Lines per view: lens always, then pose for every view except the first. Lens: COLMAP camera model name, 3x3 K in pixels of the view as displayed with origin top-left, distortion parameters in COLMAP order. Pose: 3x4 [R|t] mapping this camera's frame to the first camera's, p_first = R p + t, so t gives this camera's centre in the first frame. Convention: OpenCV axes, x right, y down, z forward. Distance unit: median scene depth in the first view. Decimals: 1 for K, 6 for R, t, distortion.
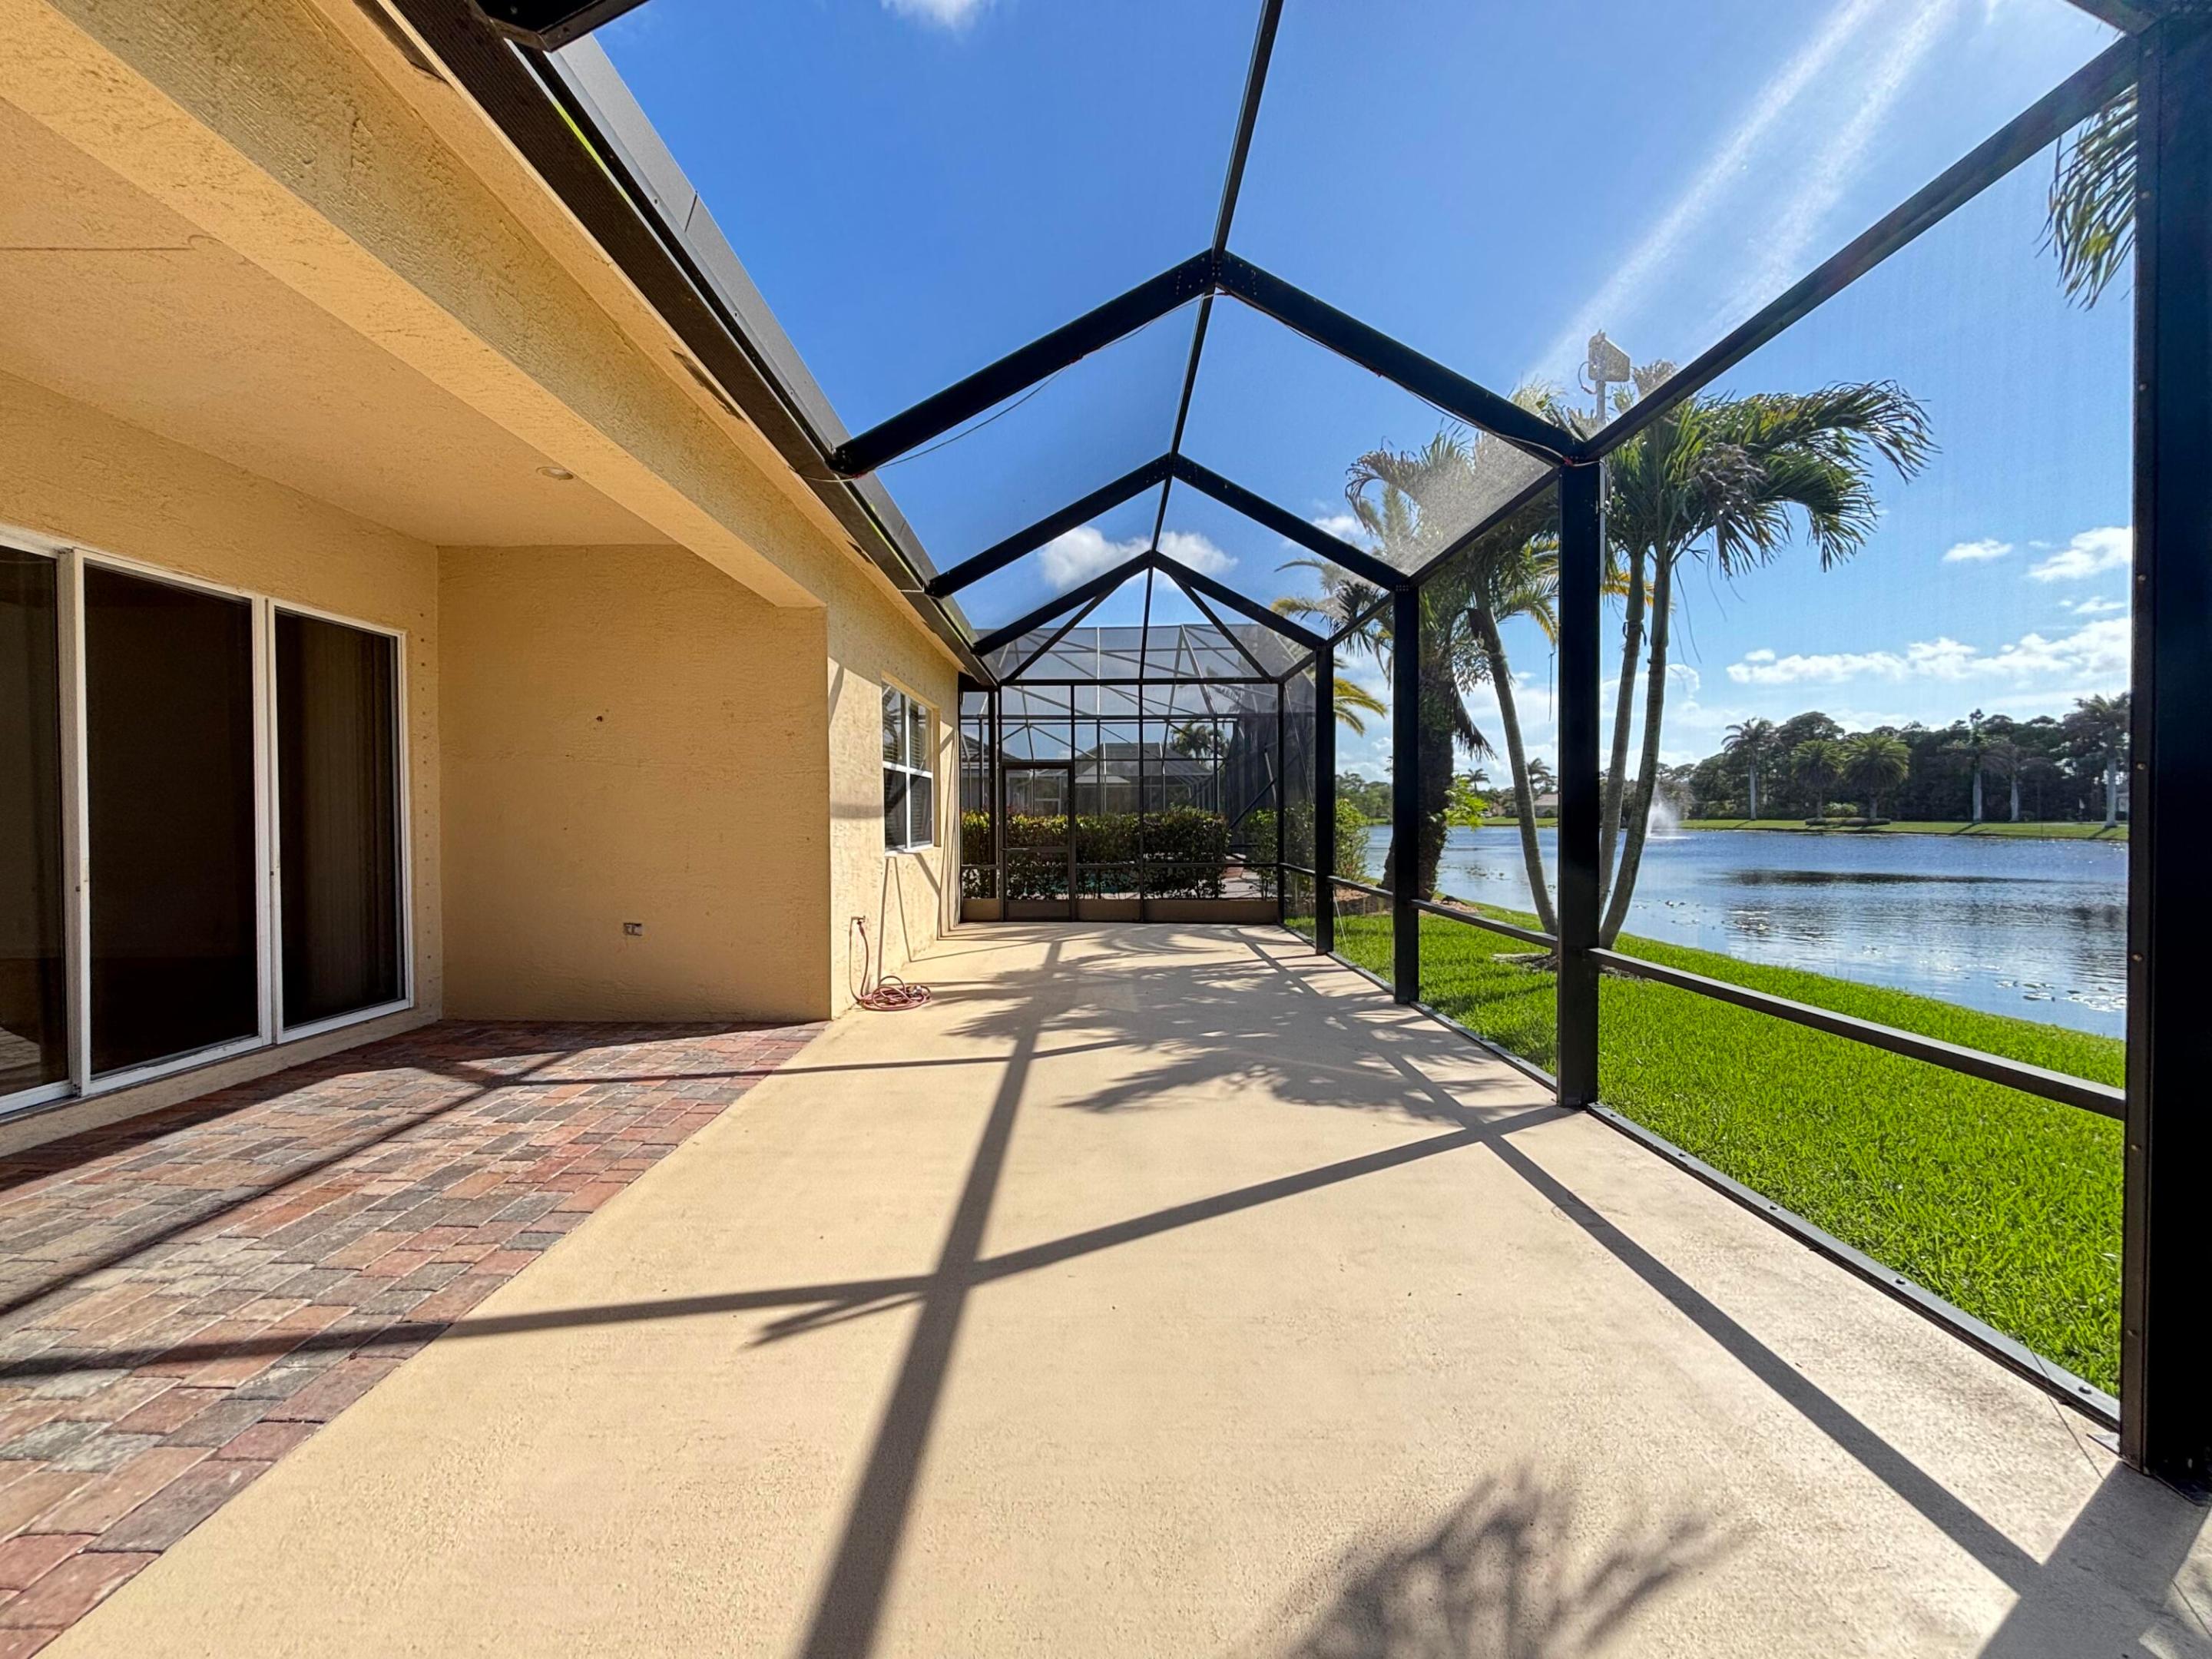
lens RADIAL K [[889.1, 0, 1102.8], [0, 889.1, 829.7], [0, 0, 1]] dist [0.001271, -0.000107]
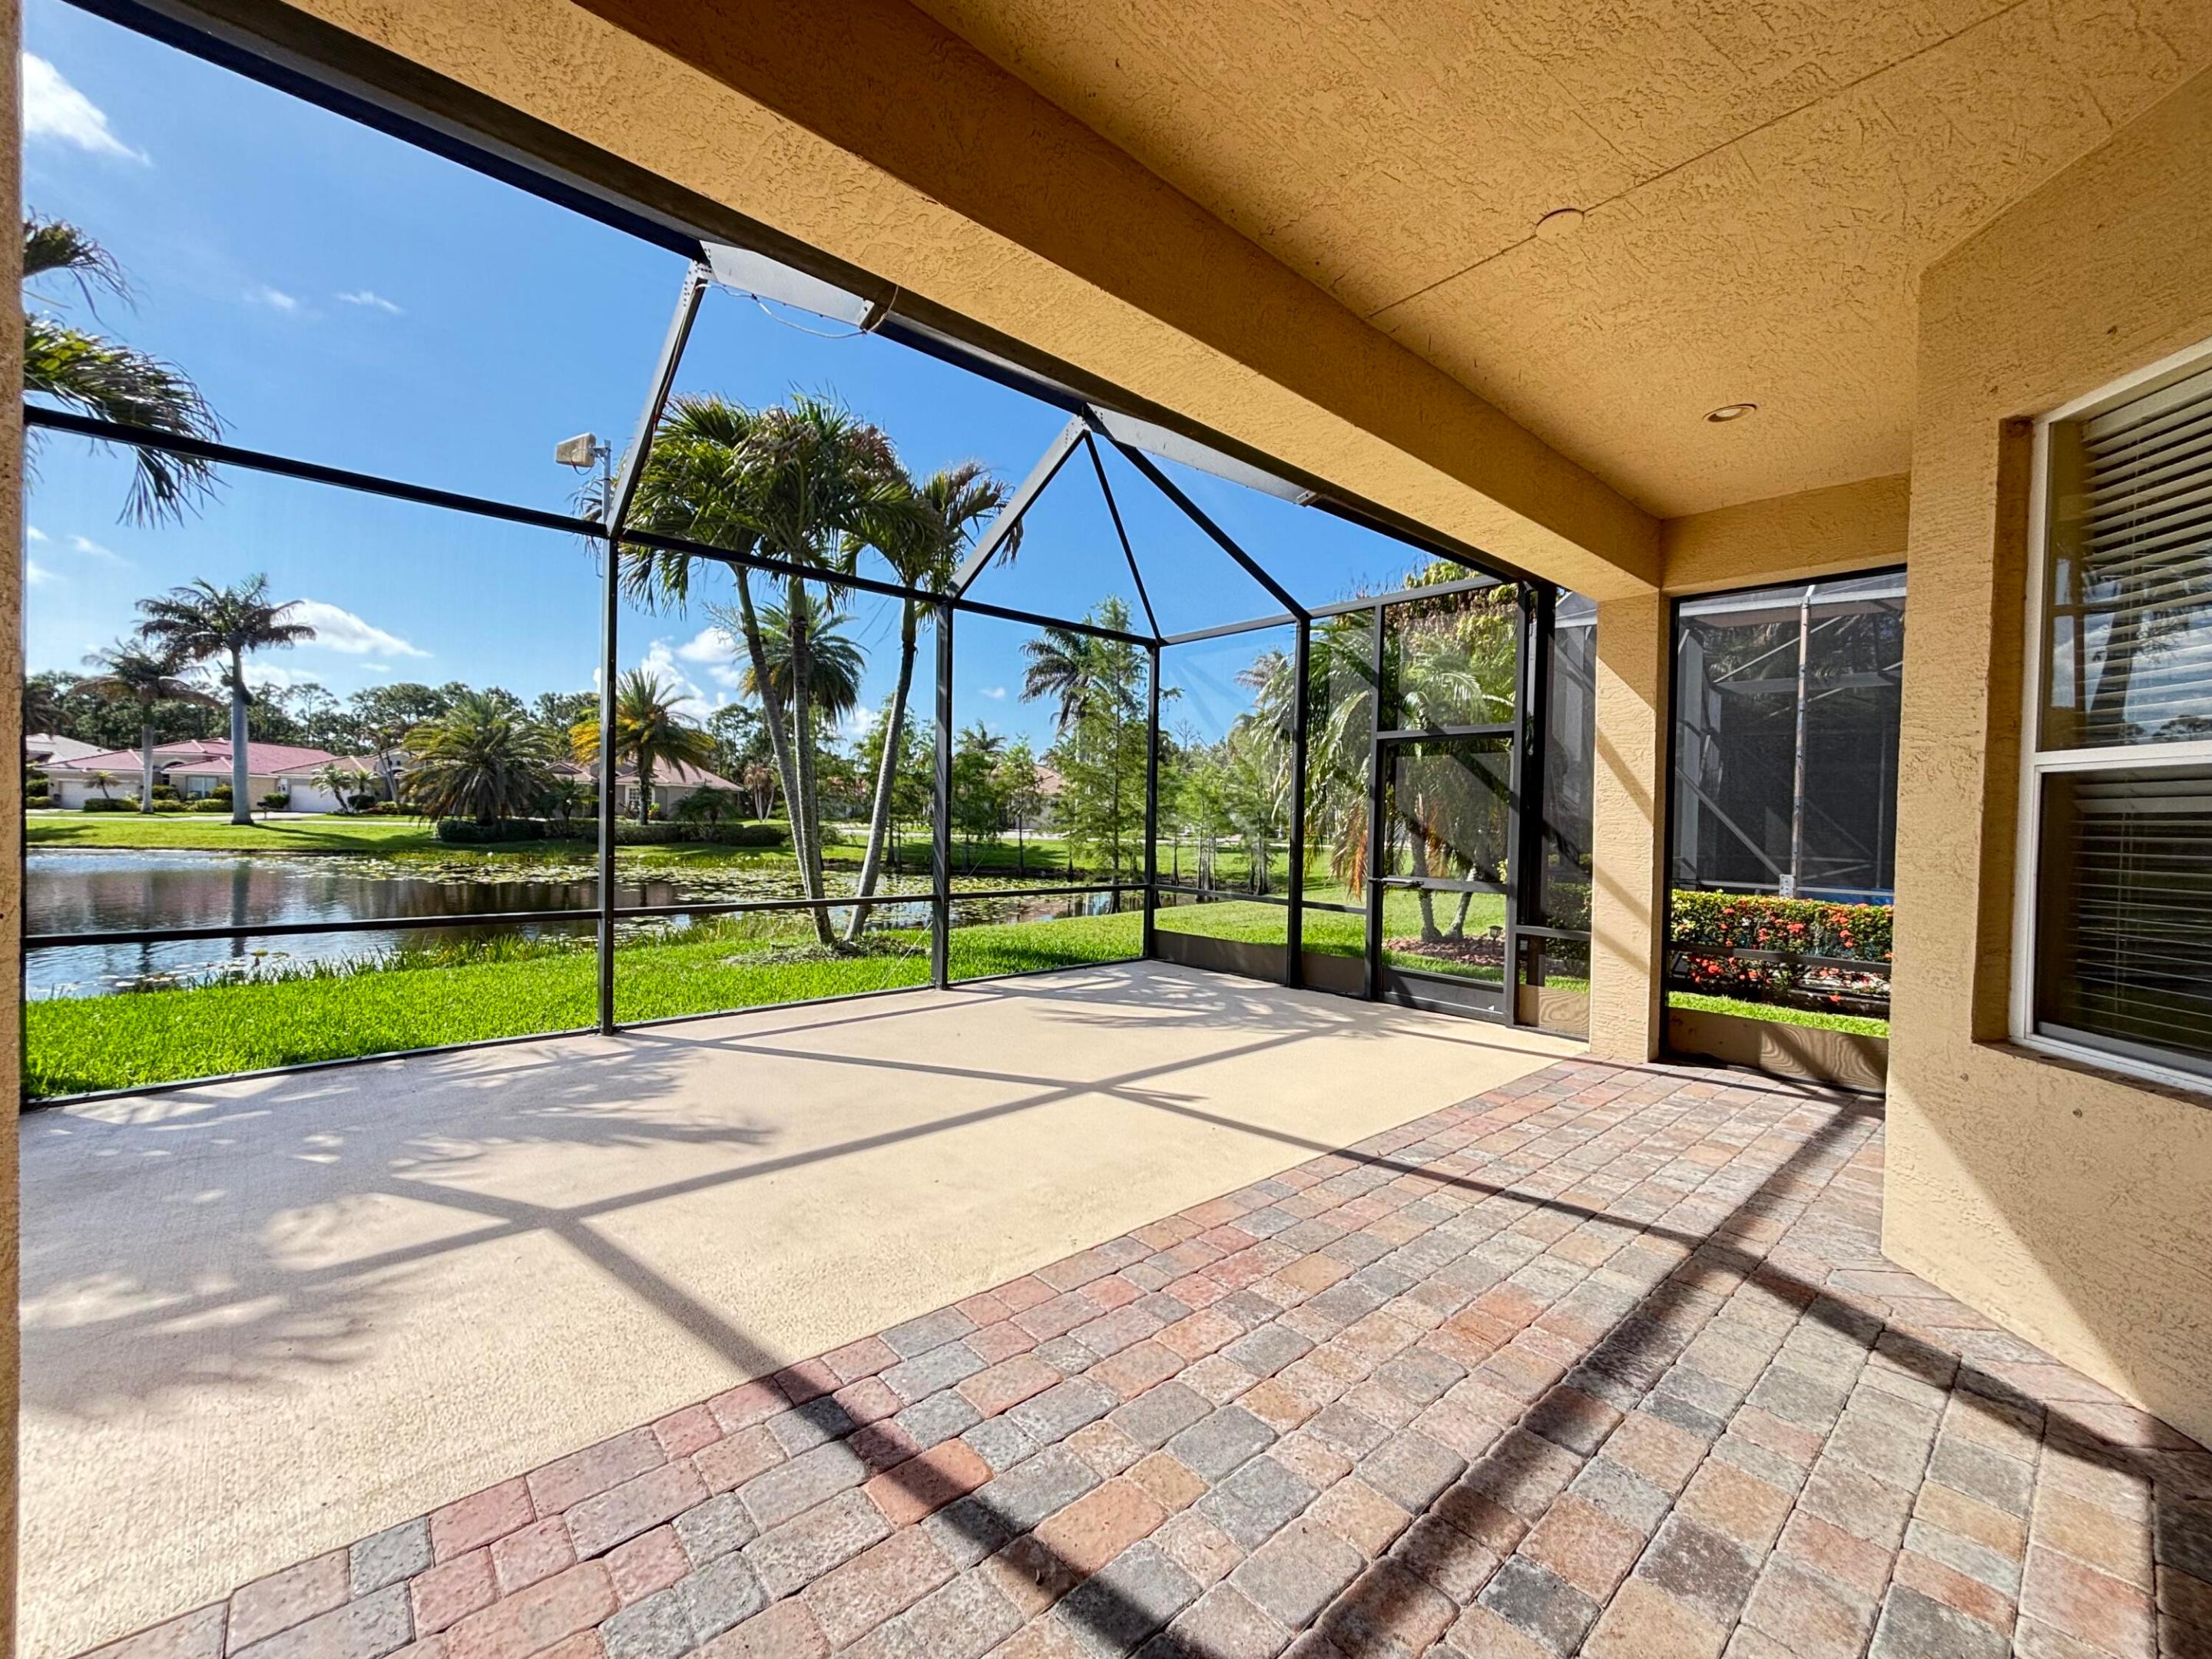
lens RADIAL K [[889.1, 0, 1102.8], [0, 889.1, 829.7], [0, 0, 1]] dist [0.001271, -0.000107]
pose [[-0.647973, -0.021153, 0.761370, -0.951957], [-0.006498, 0.999731, 0.022245, -0.024795], [-0.761636, 0.009466, -0.647936, 1.335583]]
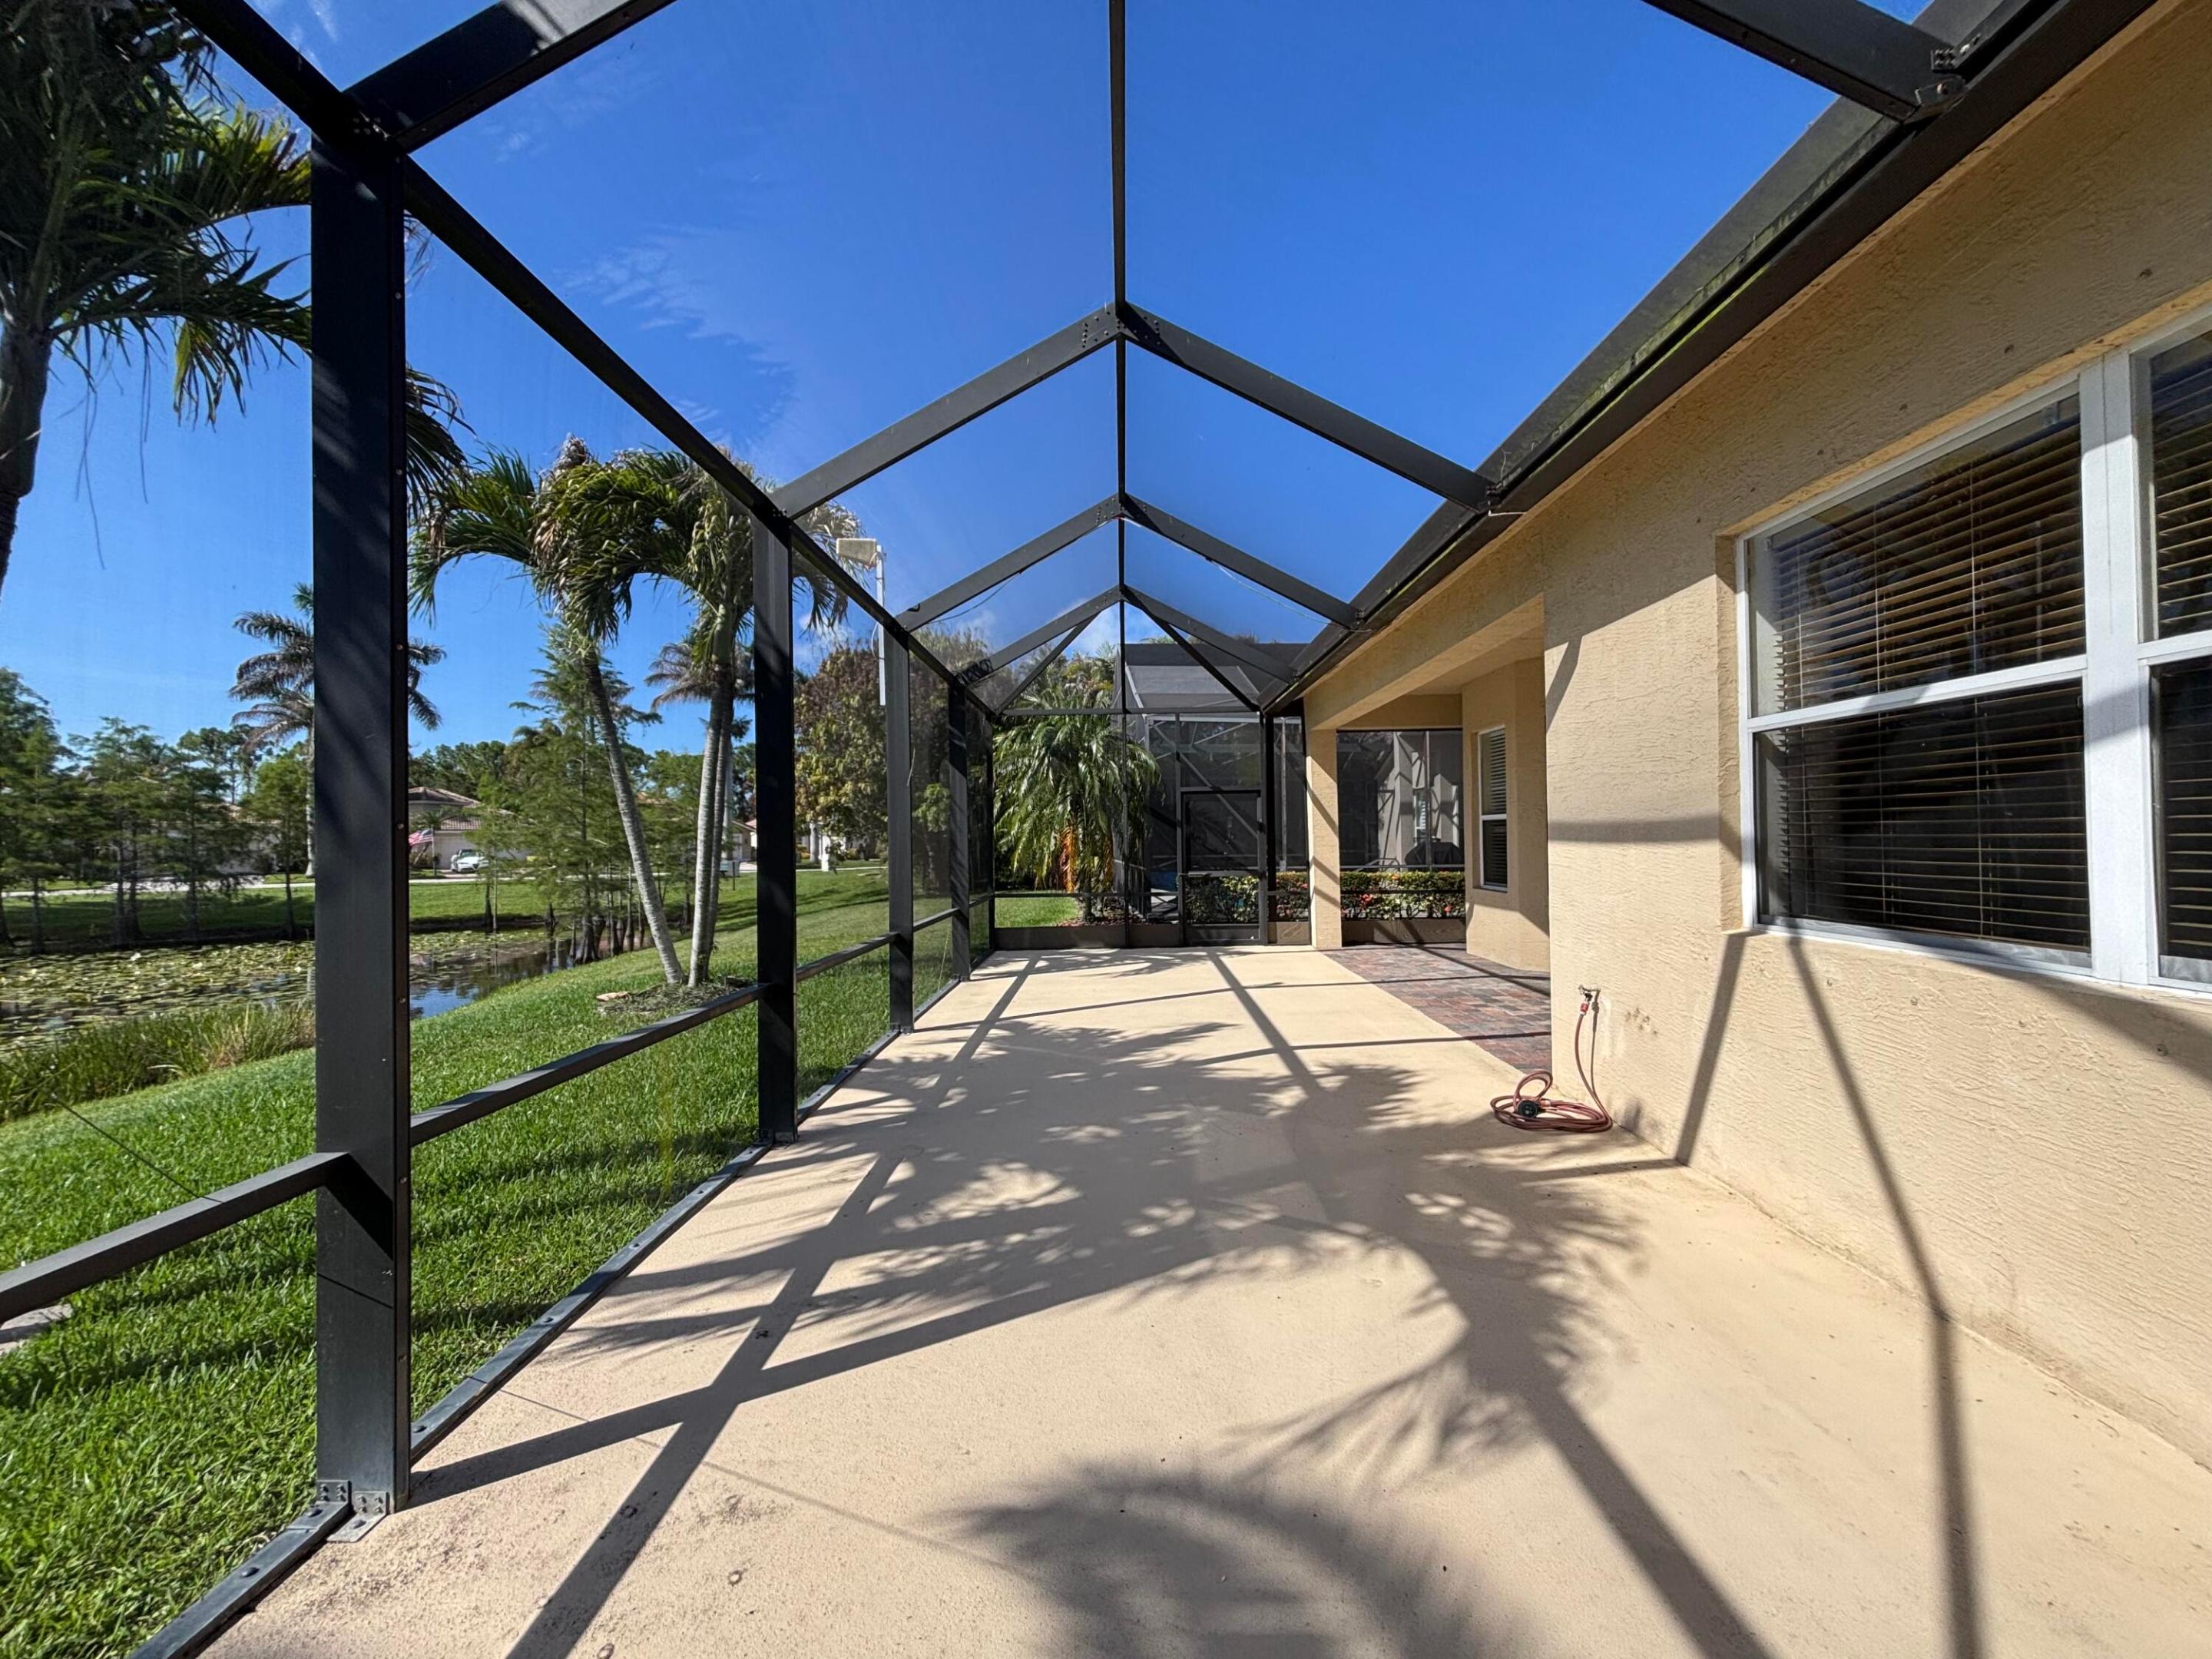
lens RADIAL K [[879.9, 0, 1106.0], [0, 879.9, 829.5], [0, 0, 1]] dist [-0.000204, -0.000856]
pose [[-0.999222, 0.020600, 0.033625, 0.116611], [0.020738, 0.999778, 0.003760, -0.053692], [-0.033540, 0.004454, -0.999427, 2.634087]]
